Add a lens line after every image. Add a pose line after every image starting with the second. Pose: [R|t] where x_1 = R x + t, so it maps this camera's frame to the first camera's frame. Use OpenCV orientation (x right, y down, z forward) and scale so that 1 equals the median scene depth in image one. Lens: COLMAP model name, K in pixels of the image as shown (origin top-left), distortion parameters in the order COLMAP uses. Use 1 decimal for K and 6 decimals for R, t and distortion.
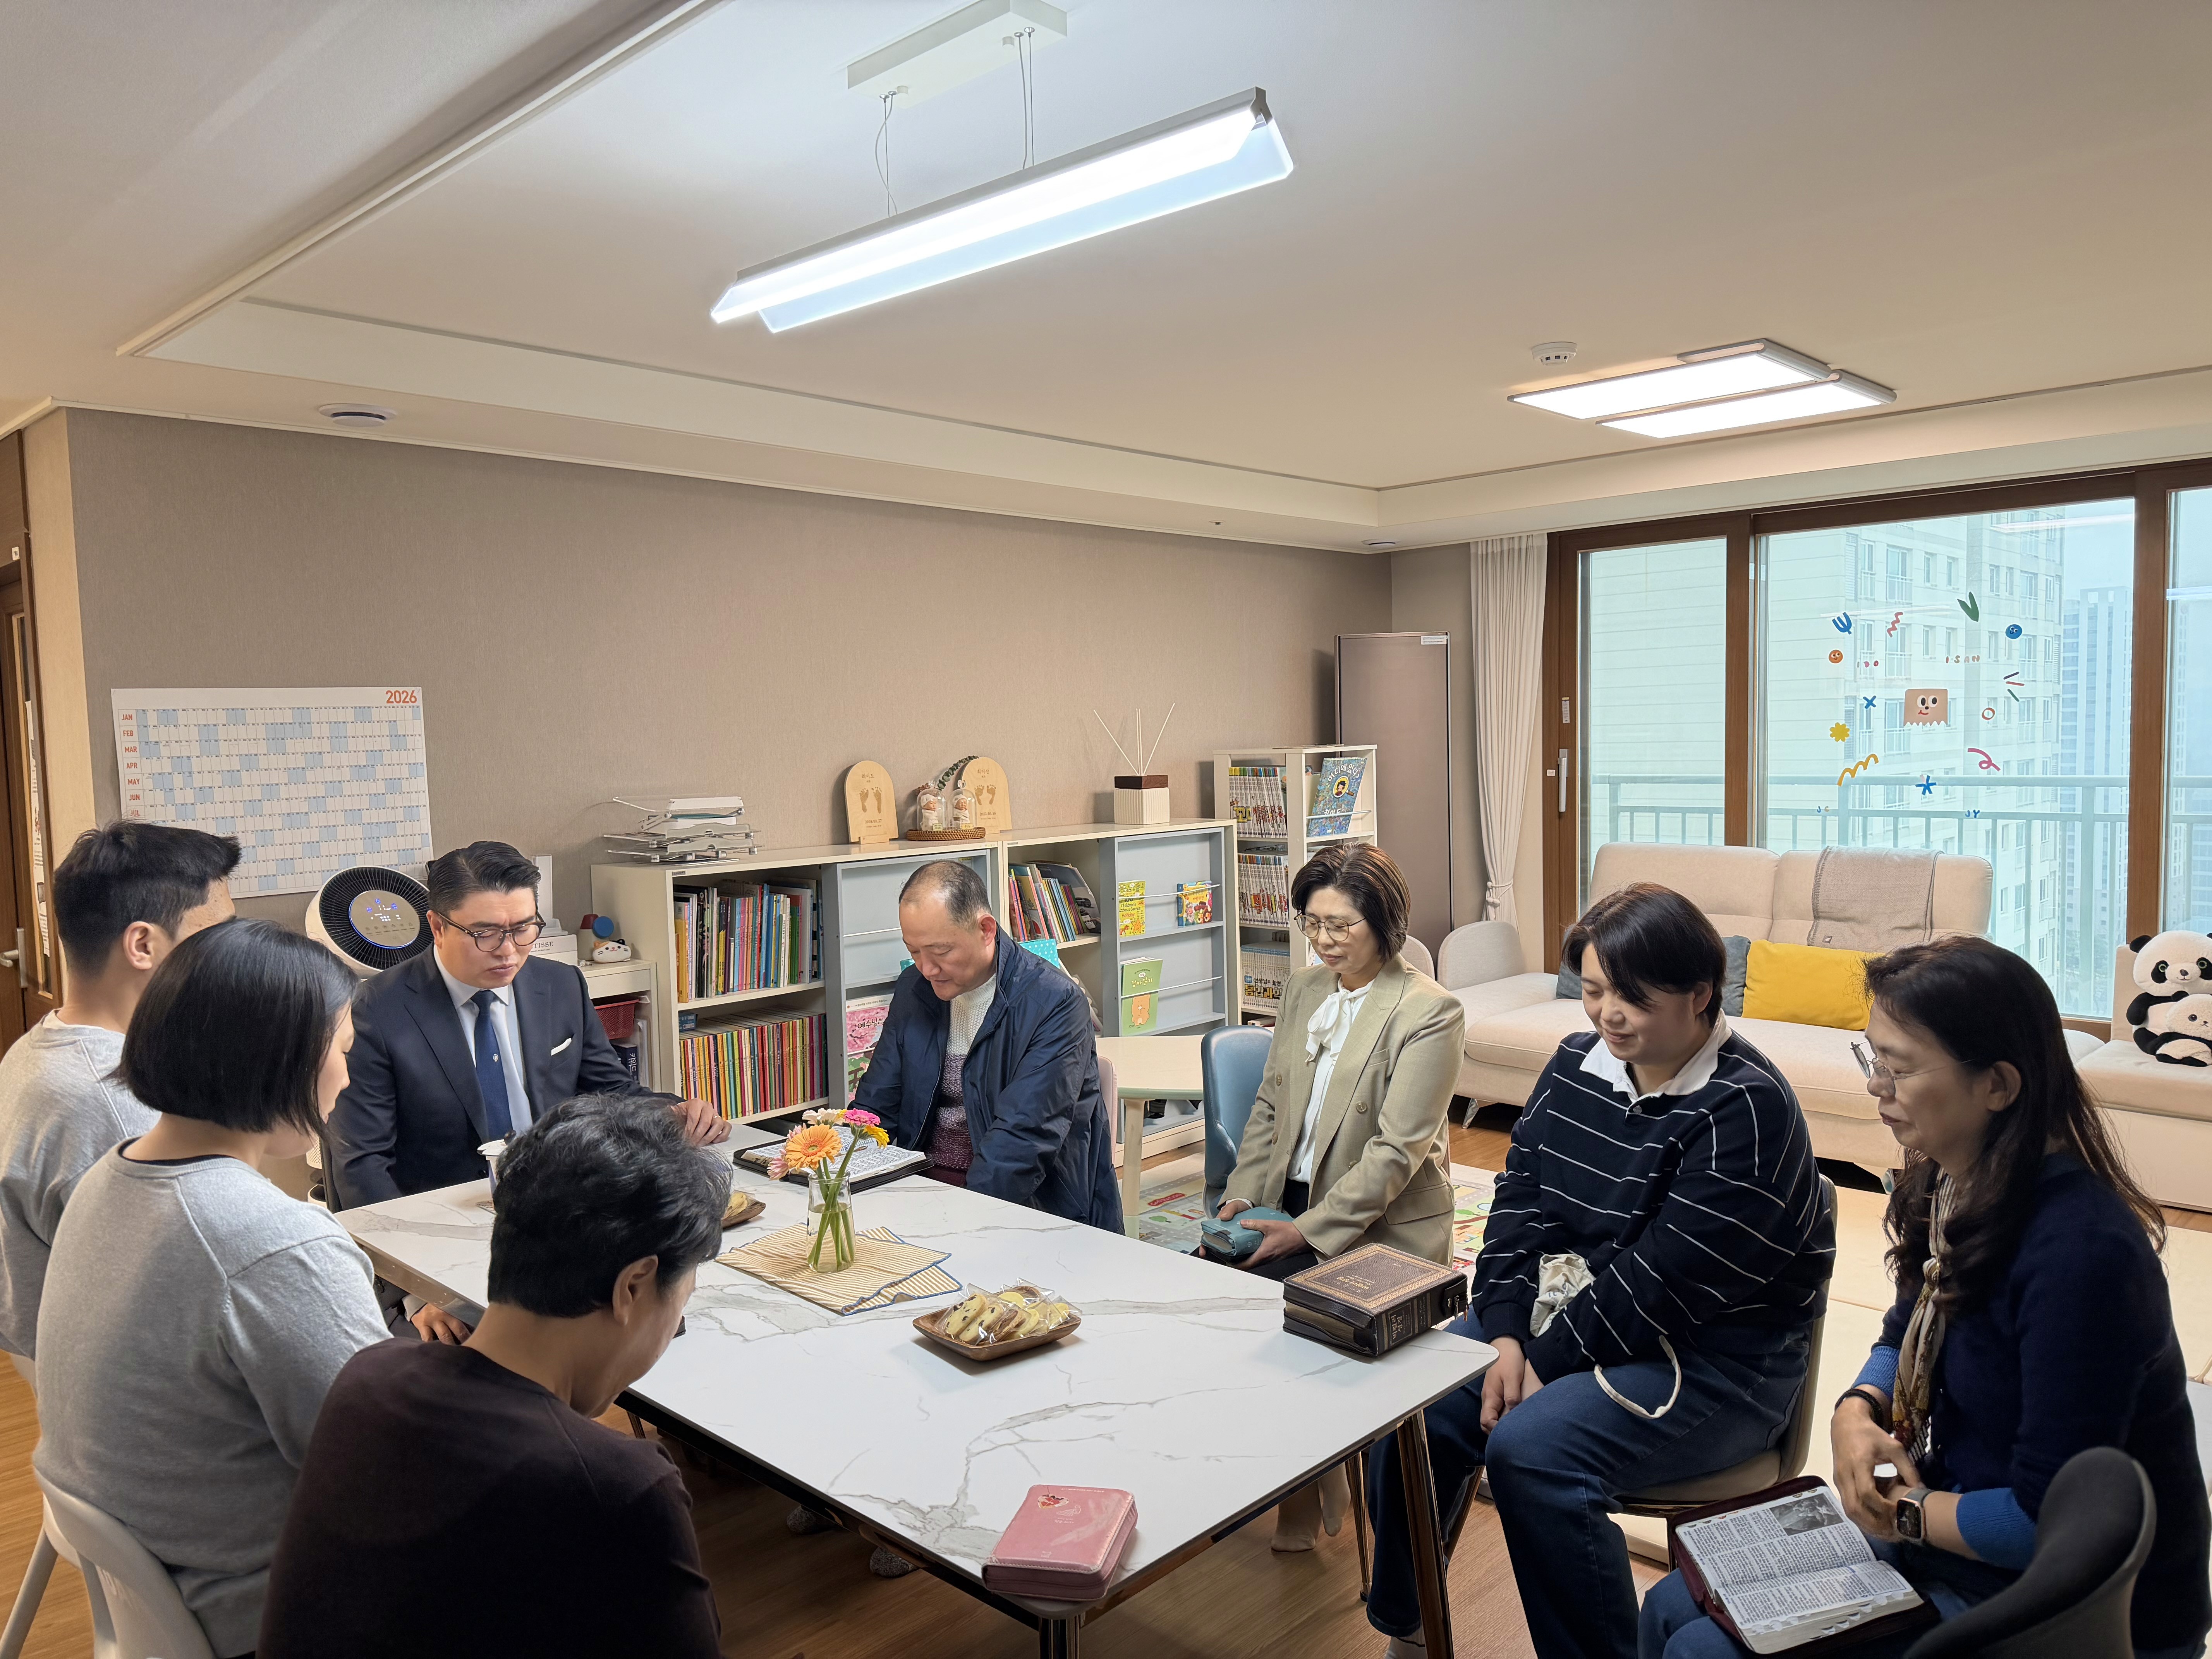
lens RADIAL K [[1552.3, 0, 1089.3], [0, 1552.3, 842.4], [0, 0, 1]] dist [0.084798, -0.131148]
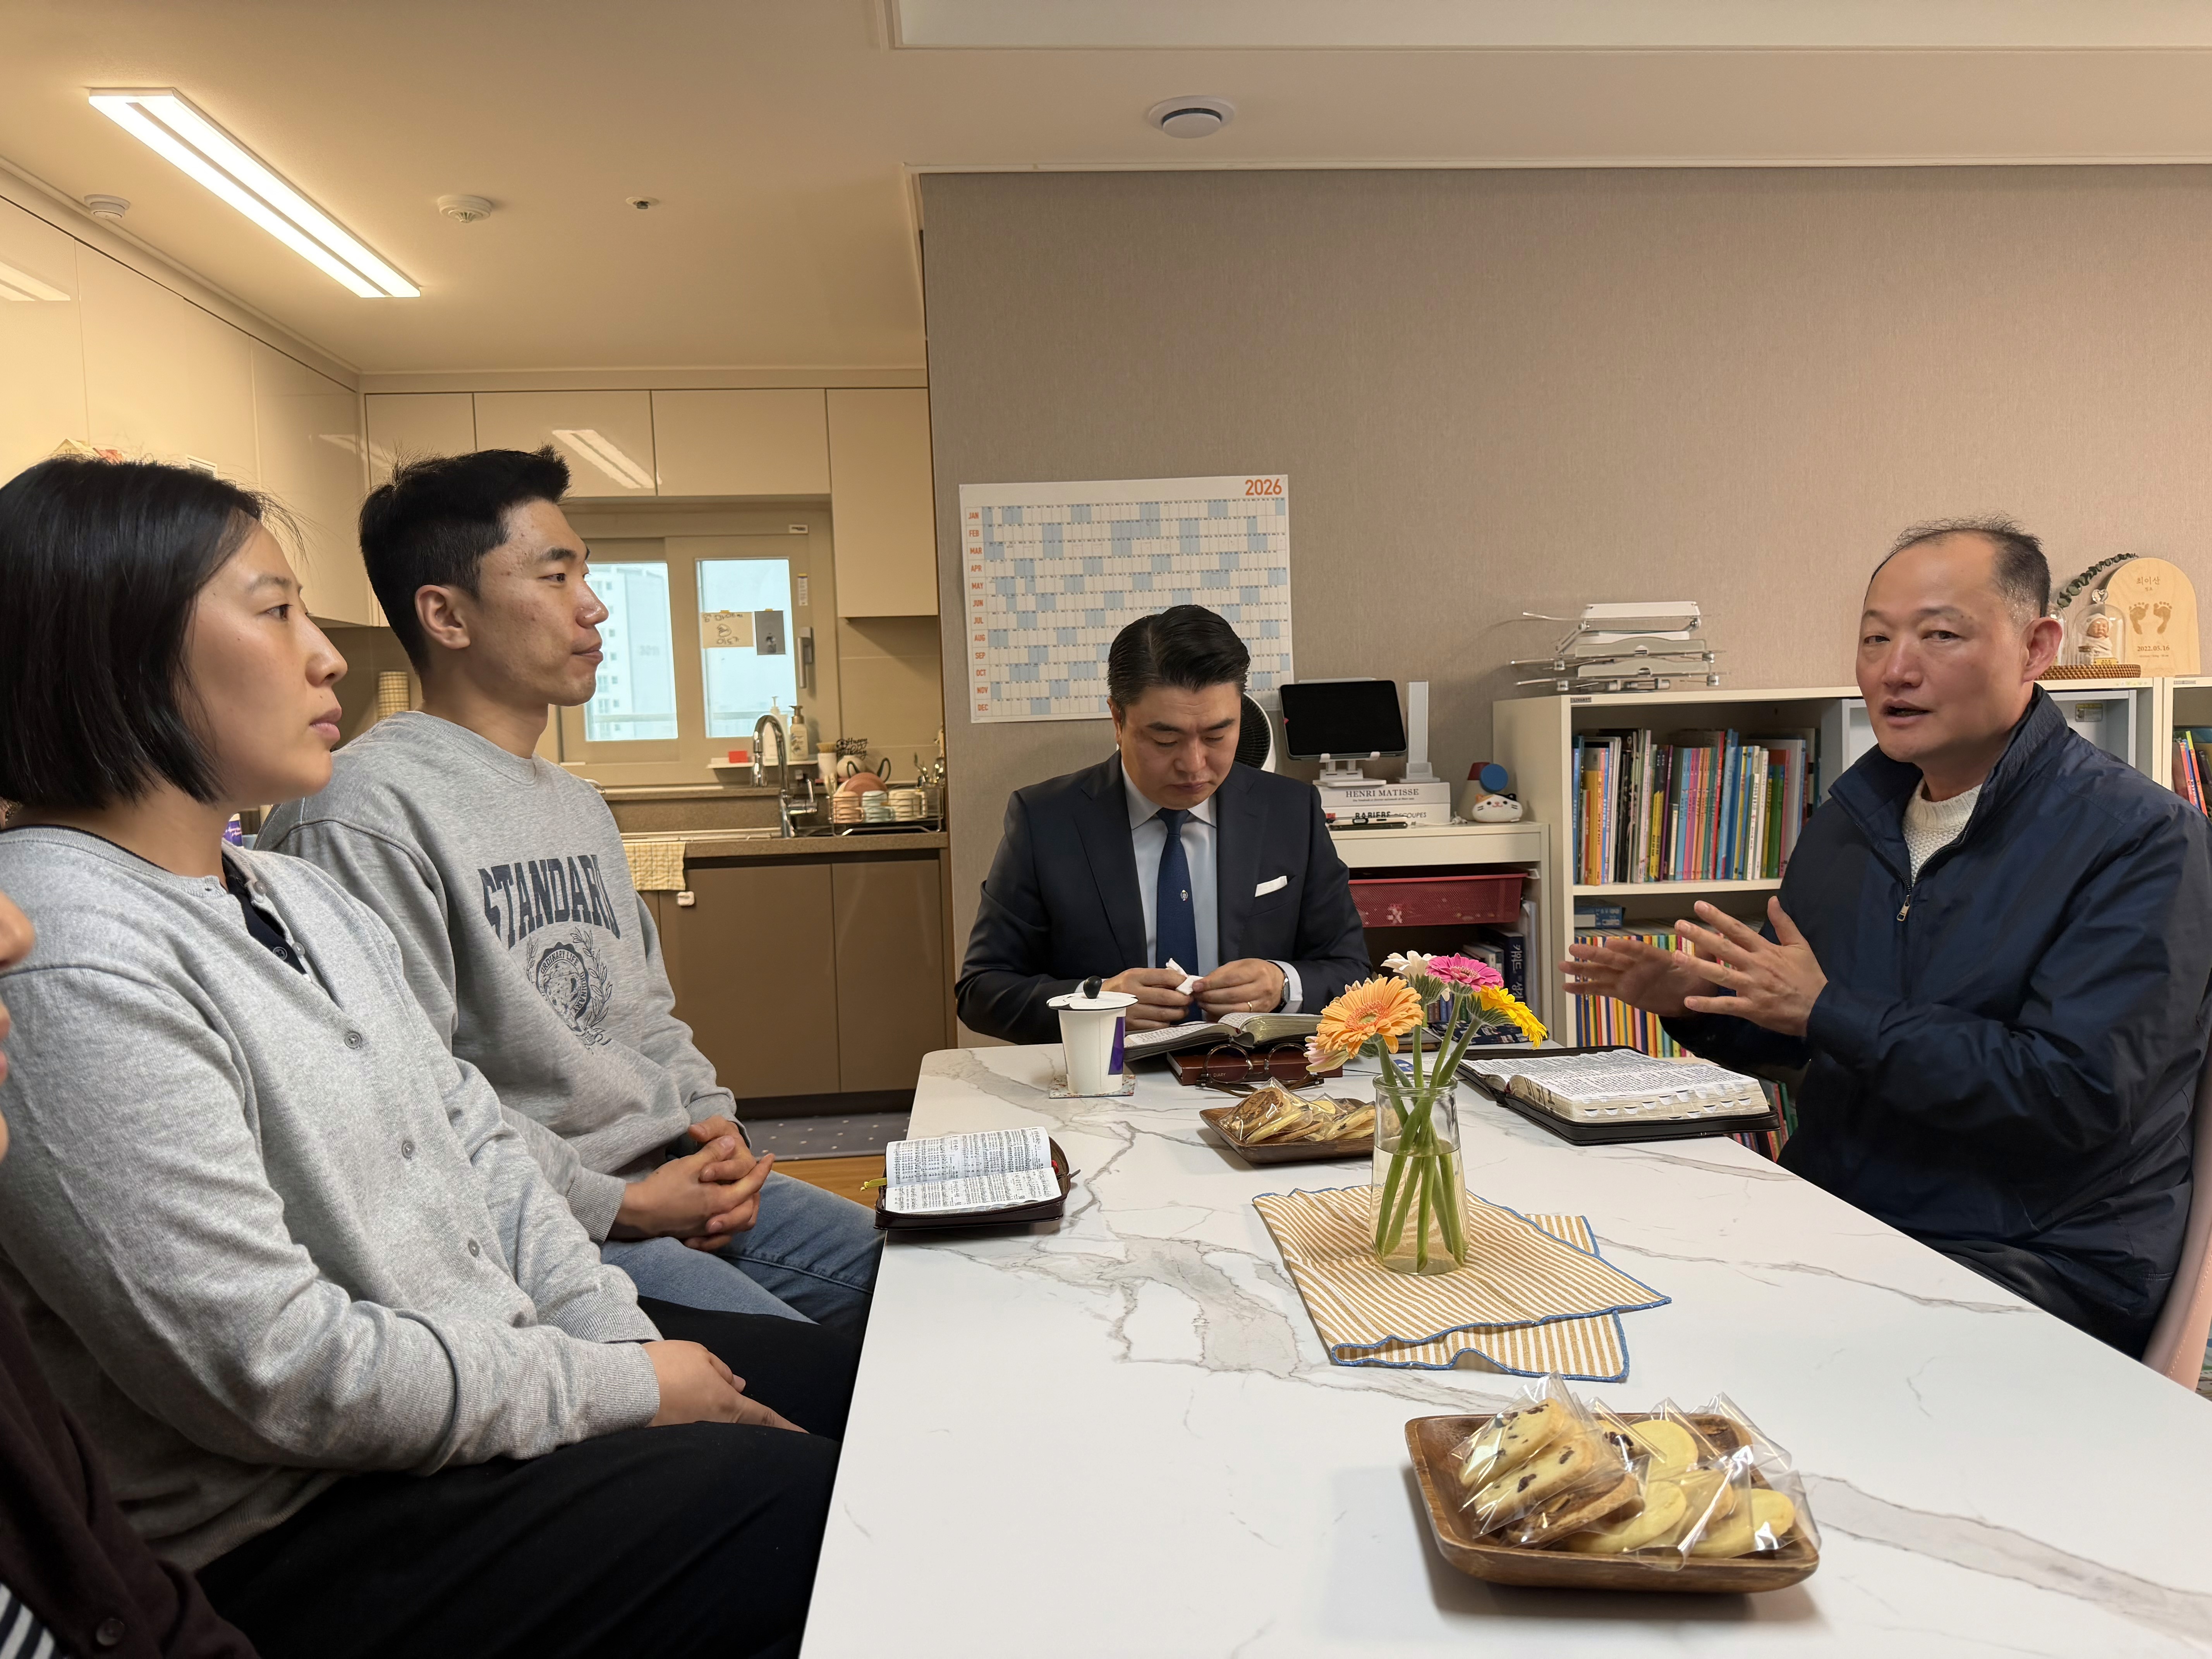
lens RADIAL K [[1552.3, 0, 1089.3], [0, 1552.3, 842.4], [0, 0, 1]] dist [0.084798, -0.131148]
pose [[0.746473, 0.047456, -0.663722, 0.042199], [-0.034097, 0.998871, 0.033071, 0.059493], [0.664542, -0.002055, 0.747248, 0.269146]]
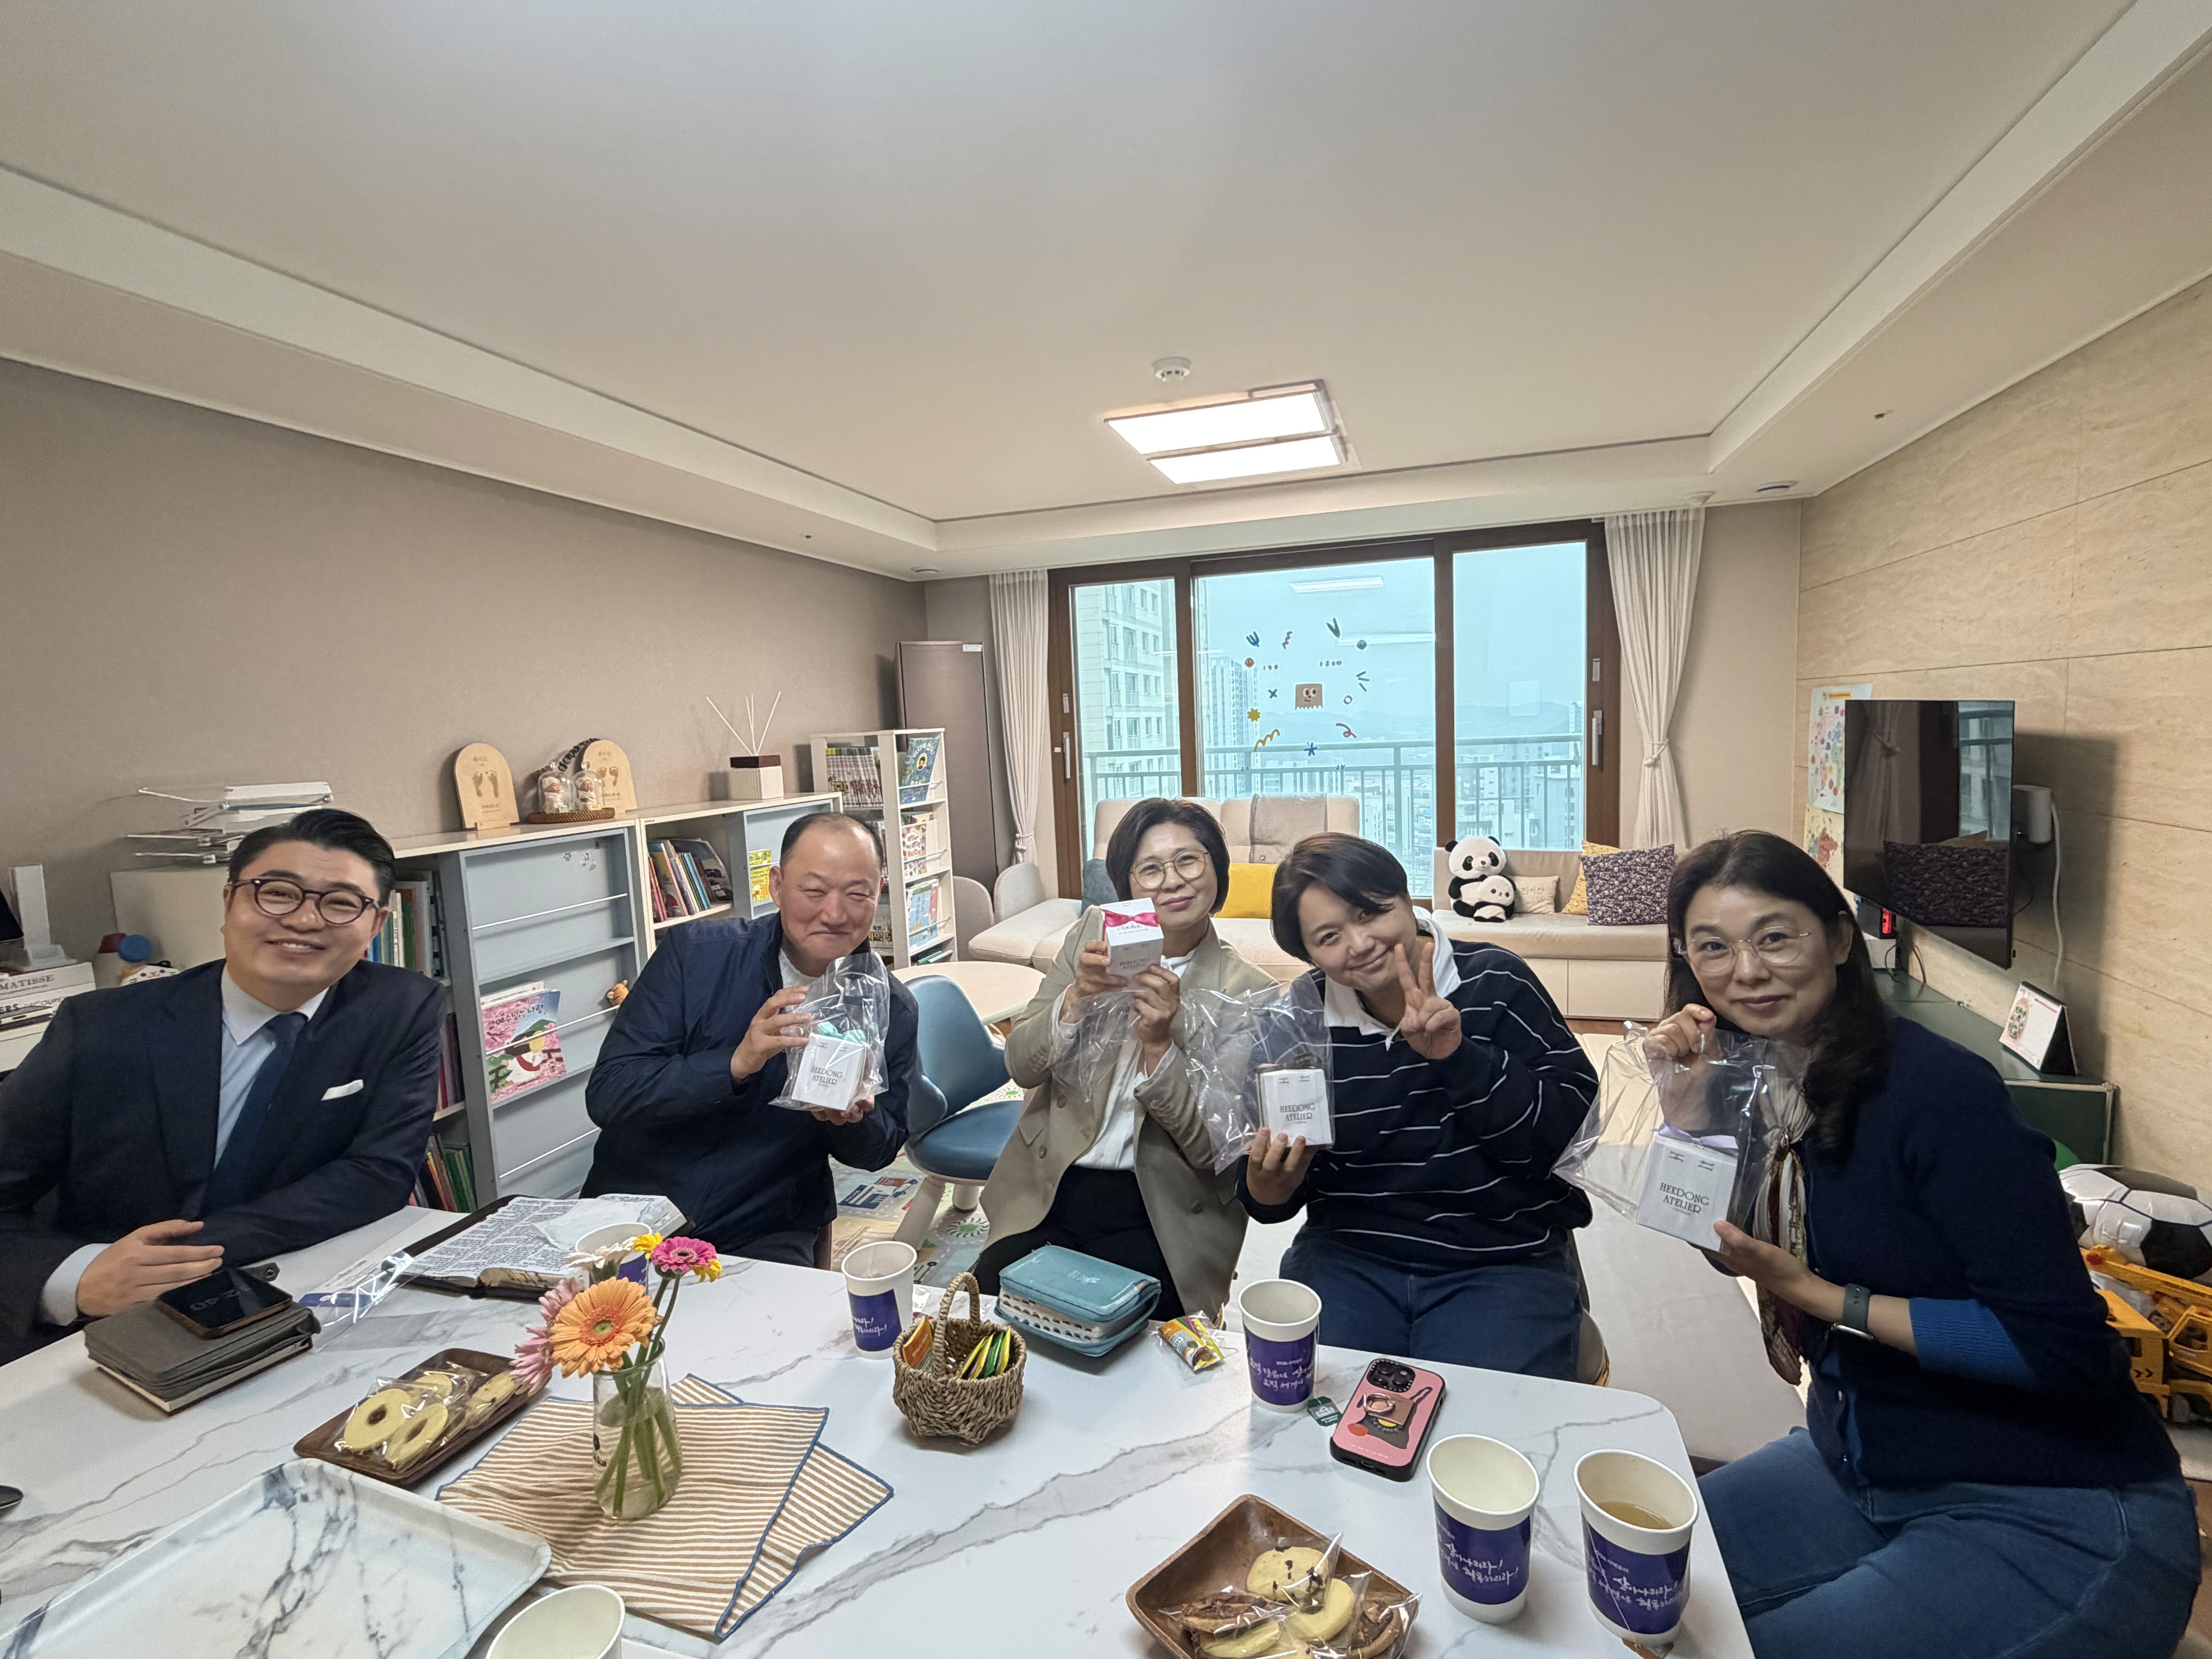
lens RADIAL K [[1010.0, 0, 1109.3], [0, 1010.0, 835.7], [0, 0, 1]] dist [-0.011673, -0.000036]
pose [[0.892677, -0.060991, 0.446552, -0.078931], [0.052335, 0.998126, 0.031708, 0.005292], [-0.447649, -0.004935, 0.894196, 0.279415]]
